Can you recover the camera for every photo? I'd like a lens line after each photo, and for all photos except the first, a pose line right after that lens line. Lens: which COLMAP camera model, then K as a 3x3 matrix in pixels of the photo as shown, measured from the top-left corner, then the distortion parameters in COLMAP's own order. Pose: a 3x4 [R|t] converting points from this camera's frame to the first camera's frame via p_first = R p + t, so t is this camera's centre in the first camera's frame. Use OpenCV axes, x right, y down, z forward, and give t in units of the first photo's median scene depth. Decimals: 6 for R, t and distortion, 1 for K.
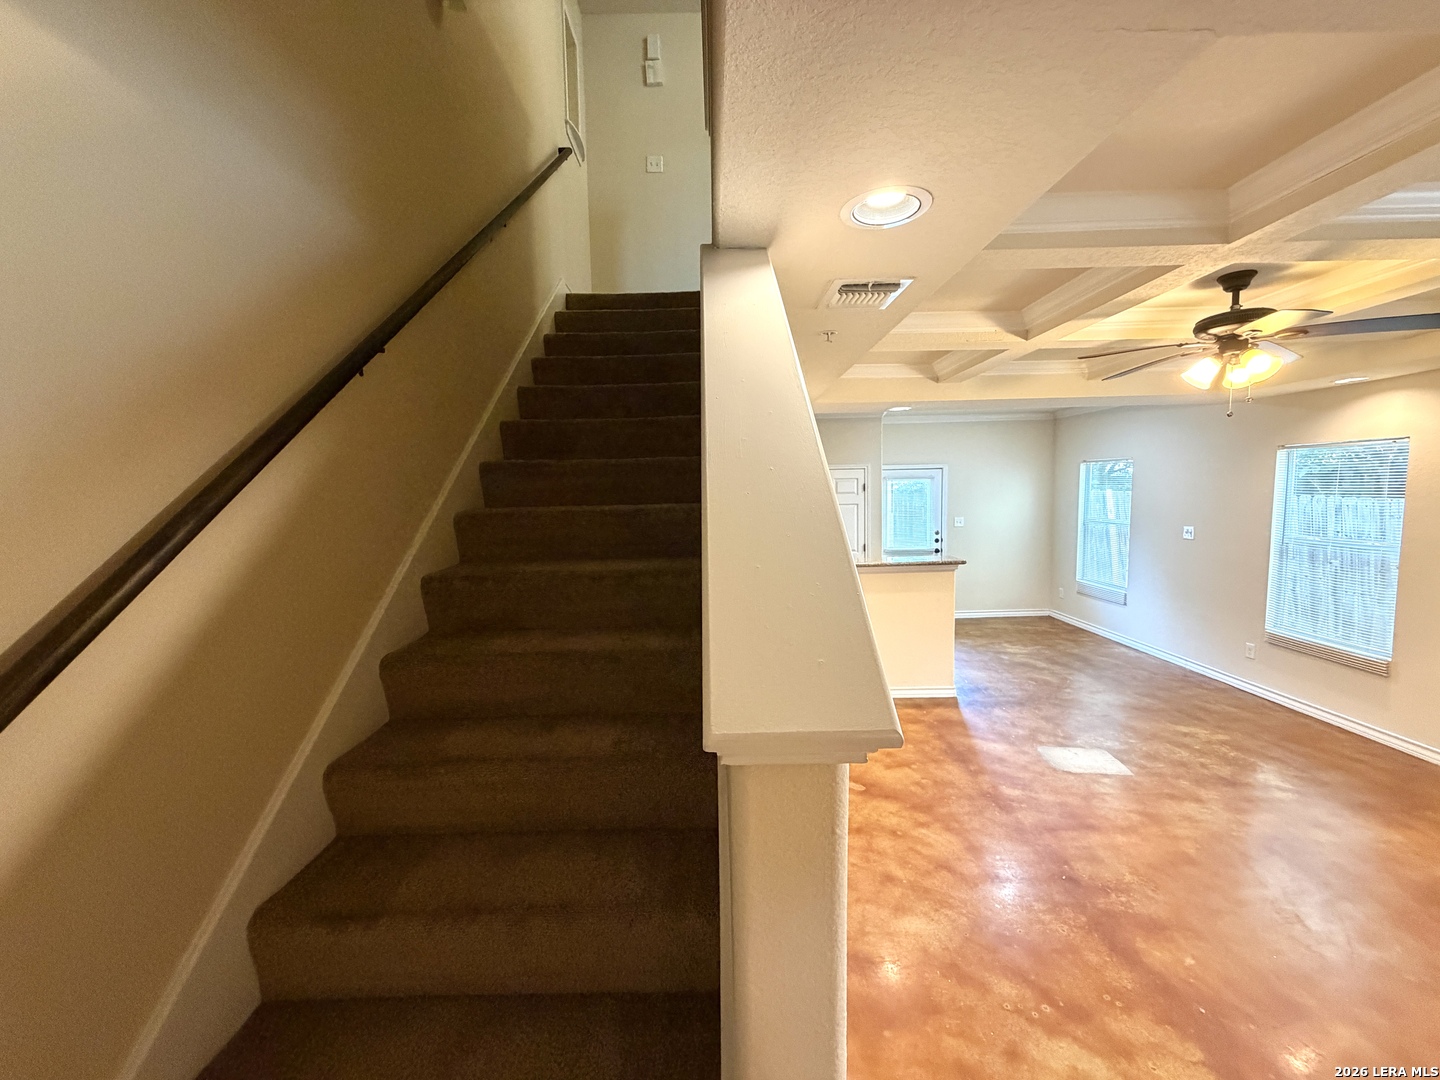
lens RADIAL K [[573.3, 0, 717.3], [0, 573.3, 540.0], [0, 0, 1]] dist [-0.000322, 0.000017]
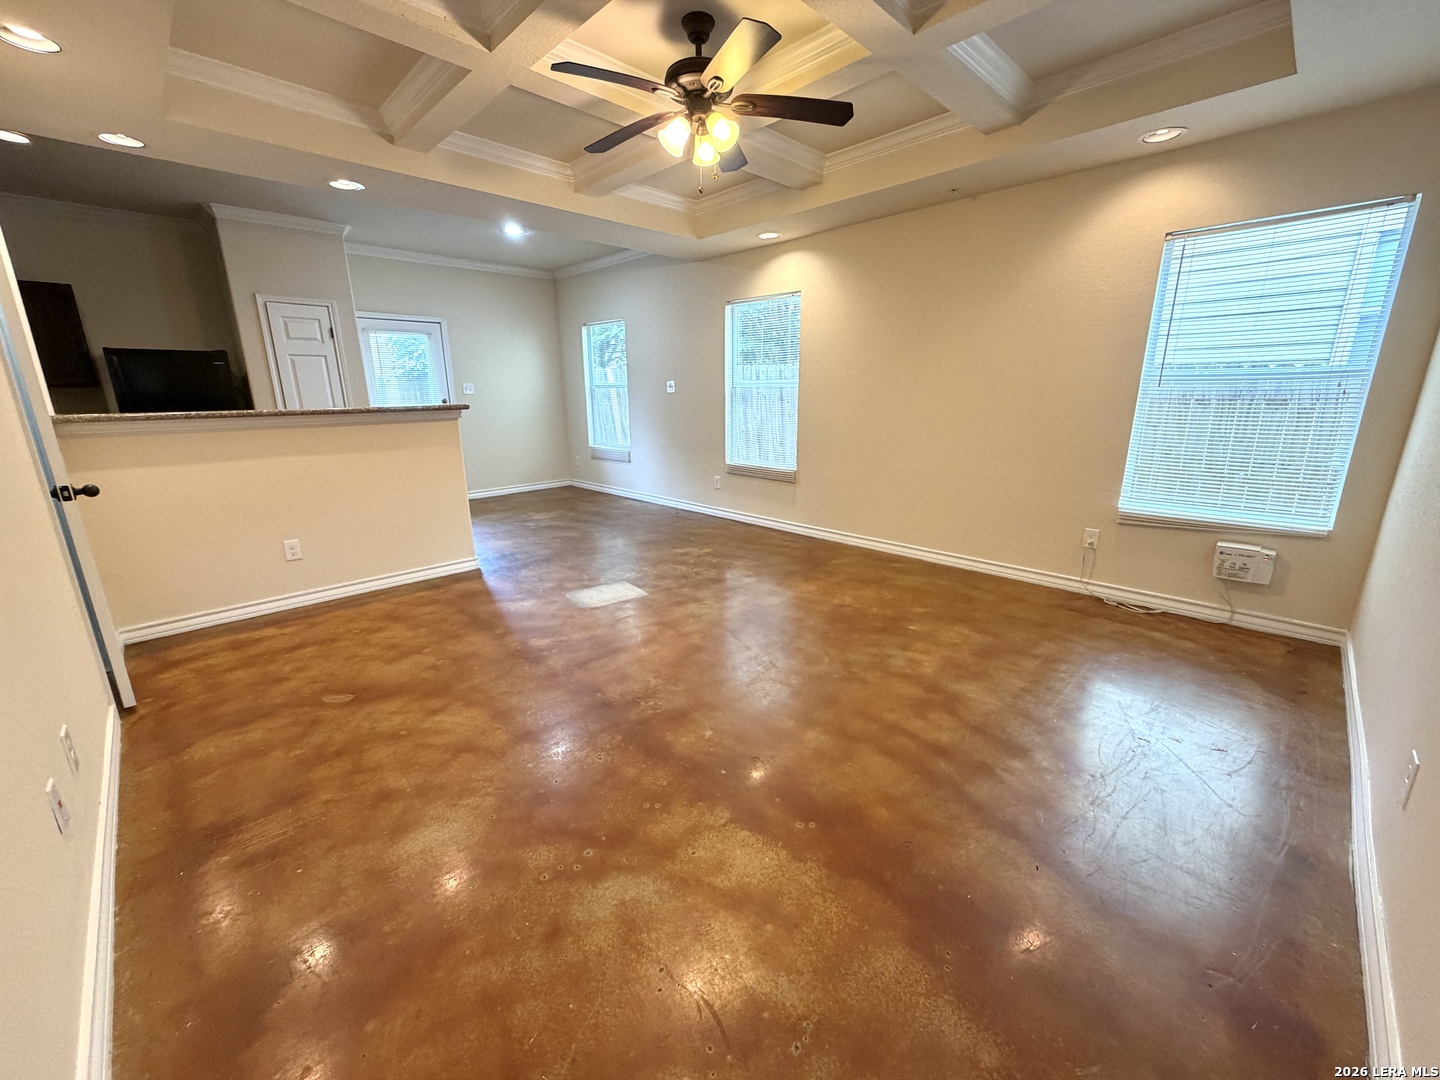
lens RADIAL K [[573.3, 0, 717.3], [0, 573.3, 540.0], [0, 0, 1]] dist [-0.000322, 0.000017]
pose [[0.714126, -0.163116, 0.680748, 0.117582], [0.055508, 0.982605, 0.177216, 0.129094], [-0.697813, -0.088767, 0.710758, 0.175034]]
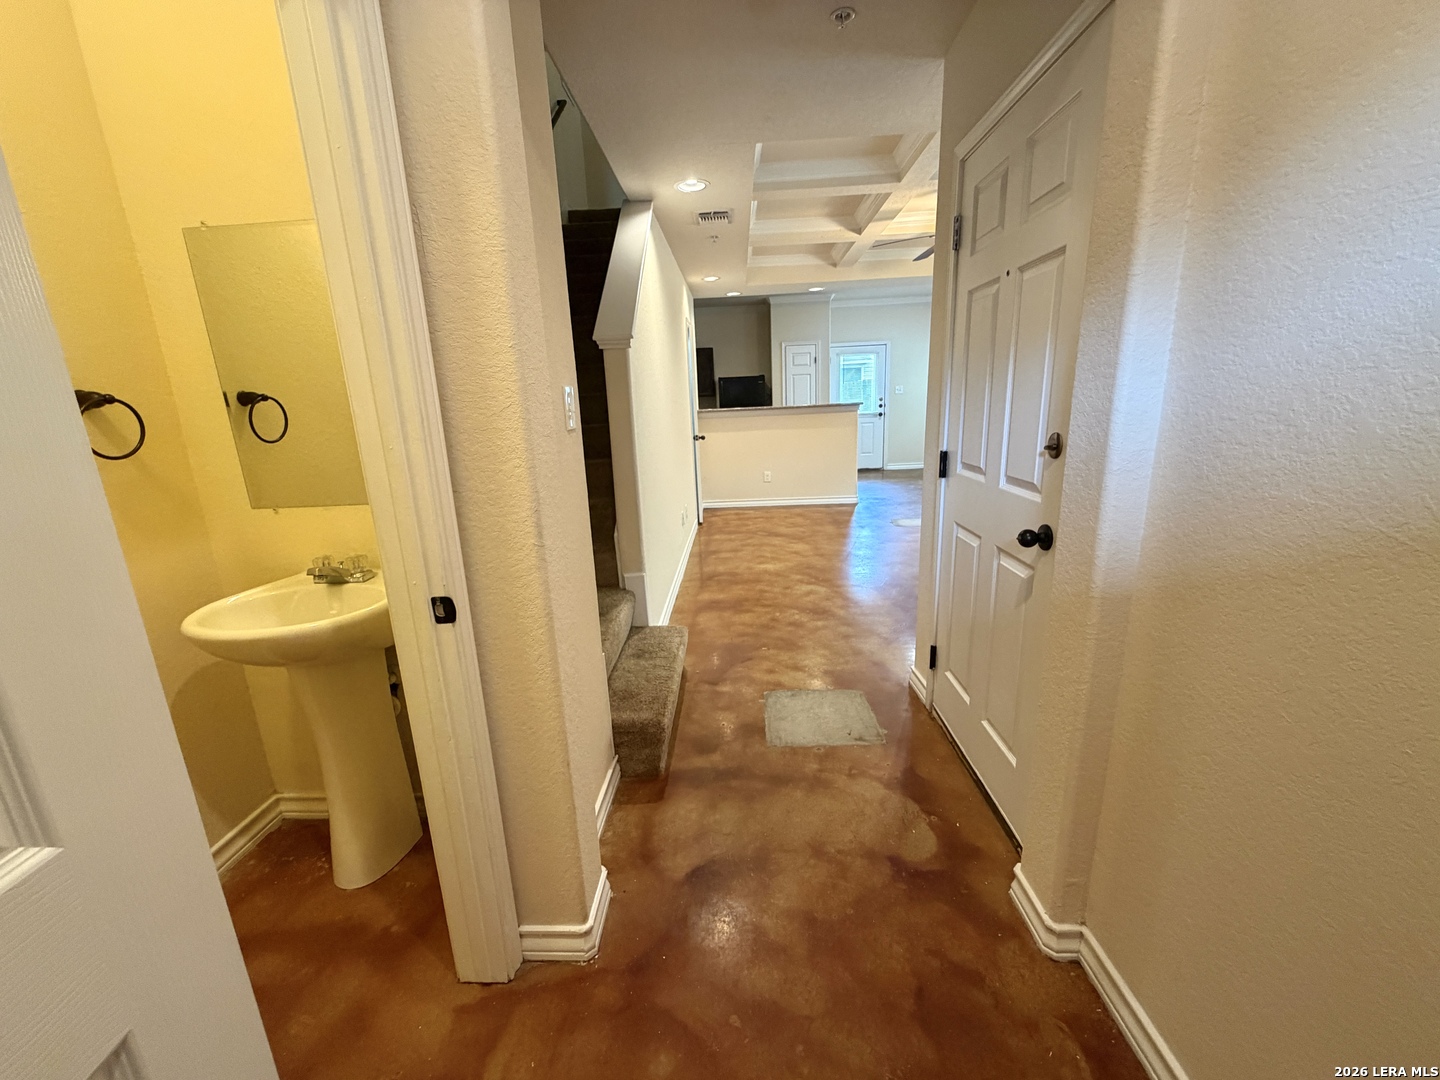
lens RADIAL K [[573.3, 0, 717.3], [0, 573.3, 540.0], [0, 0, 1]] dist [-0.000322, 0.000017]
pose [[0.999027, -0.010949, -0.042729, 0.171424], [0.017460, 0.987742, 0.155115, 0.184100], [0.040507, -0.155710, 0.986972, -0.567150]]
